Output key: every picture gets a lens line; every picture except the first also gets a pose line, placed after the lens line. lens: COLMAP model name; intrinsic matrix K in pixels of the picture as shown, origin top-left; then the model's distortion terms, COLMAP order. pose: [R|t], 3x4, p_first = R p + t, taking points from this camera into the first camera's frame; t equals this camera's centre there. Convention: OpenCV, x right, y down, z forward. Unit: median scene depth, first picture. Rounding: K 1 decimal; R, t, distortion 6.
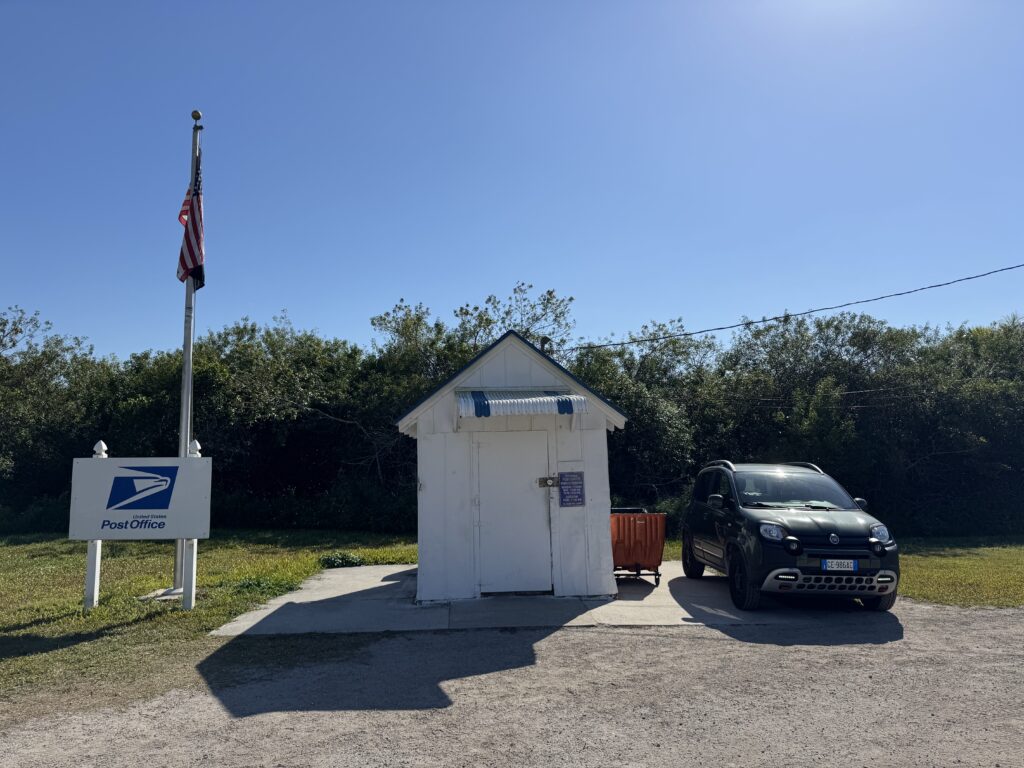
lens RADIAL K [[714.4, 0, 517.7], [0, 714.4, 383.9], [0, 0, 1]] dist [0.096891, -0.140670]
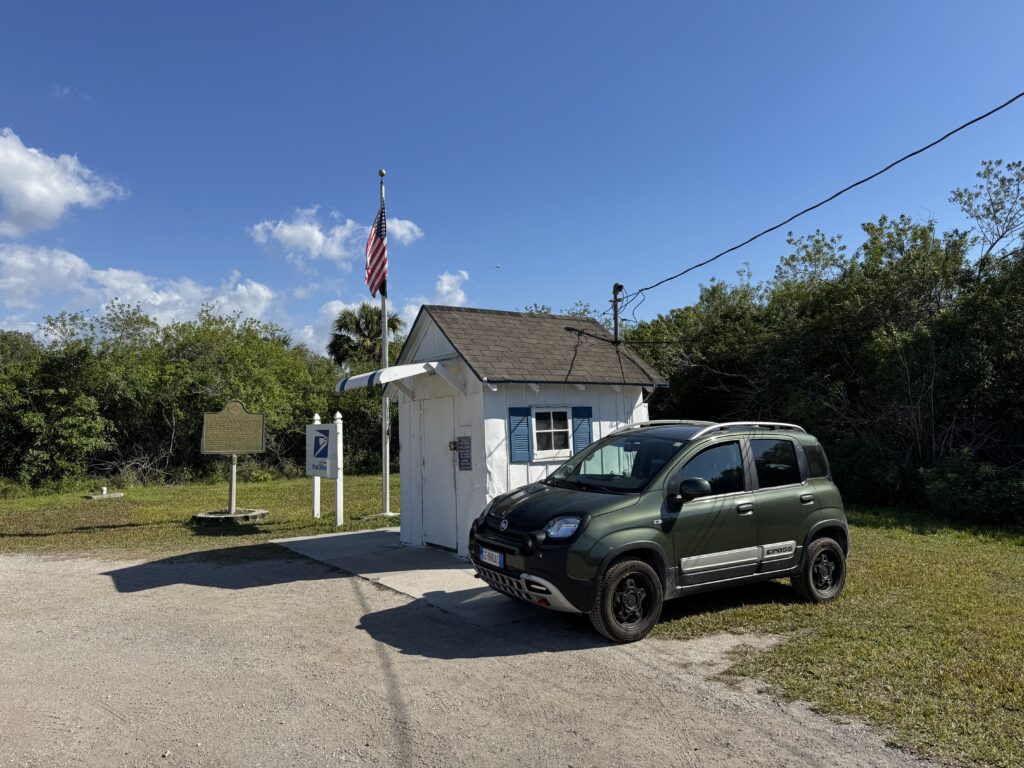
lens RADIAL K [[711.9, 0, 512.0], [0, 711.9, 384.0], [0, 0, 1]] dist [0.136457, -0.222238]
pose [[0.521500, -0.052717, -0.851621, 0.973098], [0.114218, 0.993420, 0.008449, 0.049005], [0.845572, -0.101677, 0.524090, 0.537972]]
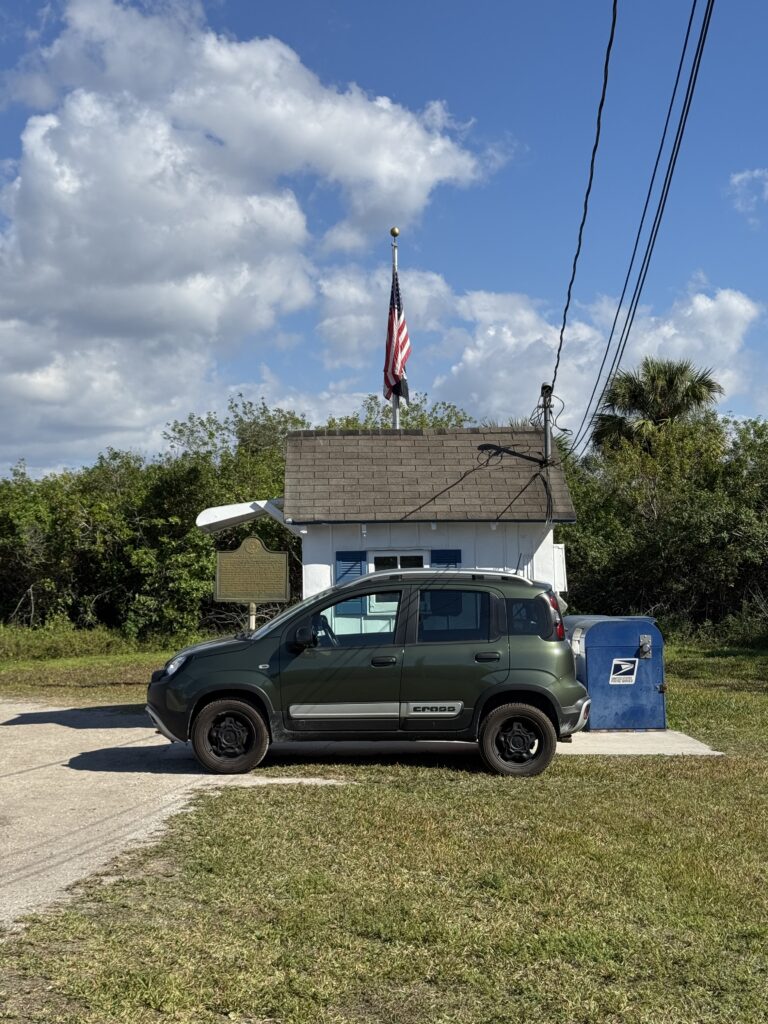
lens RADIAL K [[1408.1, 0, 384.0], [0, 1408.1, 512.0], [0, 0, 1]] dist [0.139142, -0.007059]
pose [[-0.015401, -0.038903, -0.999124, 1.818187], [0.125388, 0.991279, -0.040531, 0.118218], [0.991988, -0.125903, -0.010389, 1.130729]]
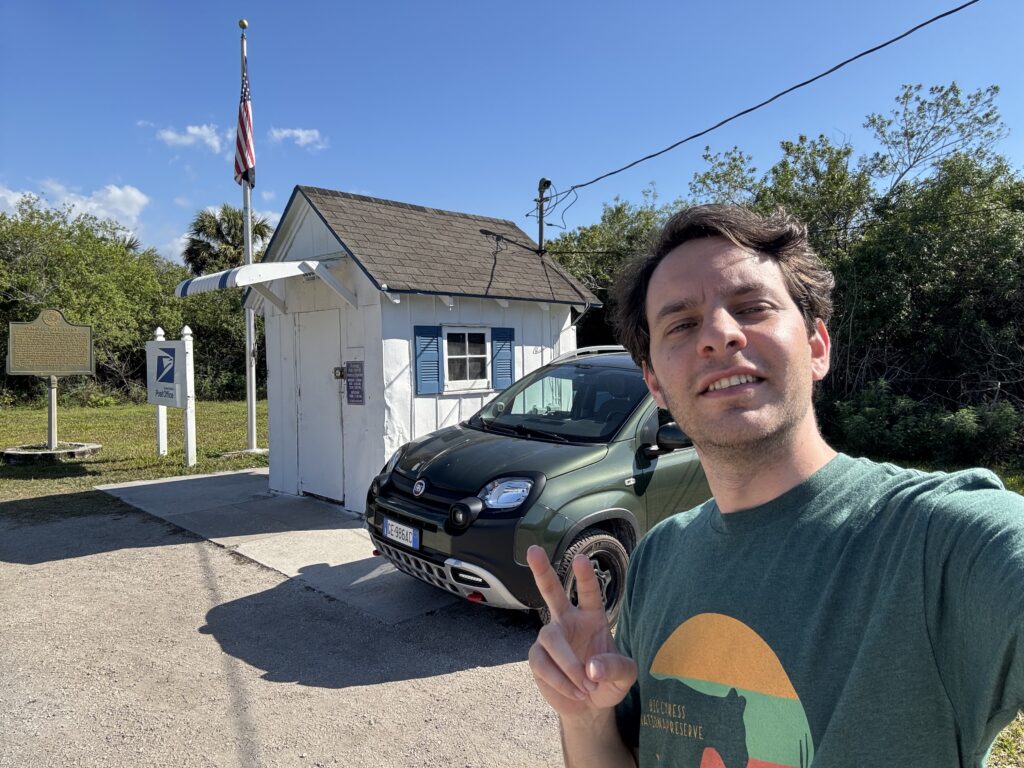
lens RADIAL K [[712.0, 0, 523.2], [0, 712.0, 386.0], [0, 0, 1]] dist [0.106804, -0.150173]
pose [[0.665285, 0.046732, -0.745125, 0.785555], [0.079574, 0.987916, 0.133007, 0.060588], [0.742337, -0.147780, 0.653527, 0.621461]]
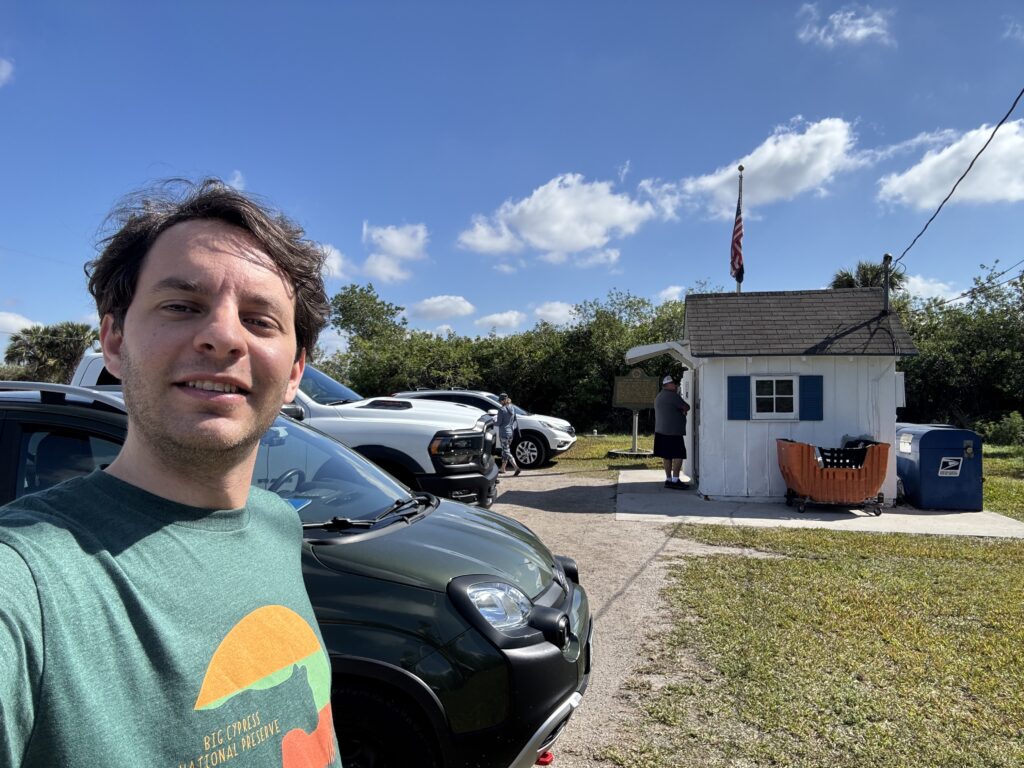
lens RADIAL K [[706.9, 0, 503.2], [0, 706.9, 389.3], [0, 0, 1]] dist [0.087363, -0.123083]
pose [[-0.233109, 0.003722, -0.972443, 1.405549], [0.111546, 0.993495, -0.022936, 0.096538], [0.966032, -0.113819, -0.232008, 0.958868]]
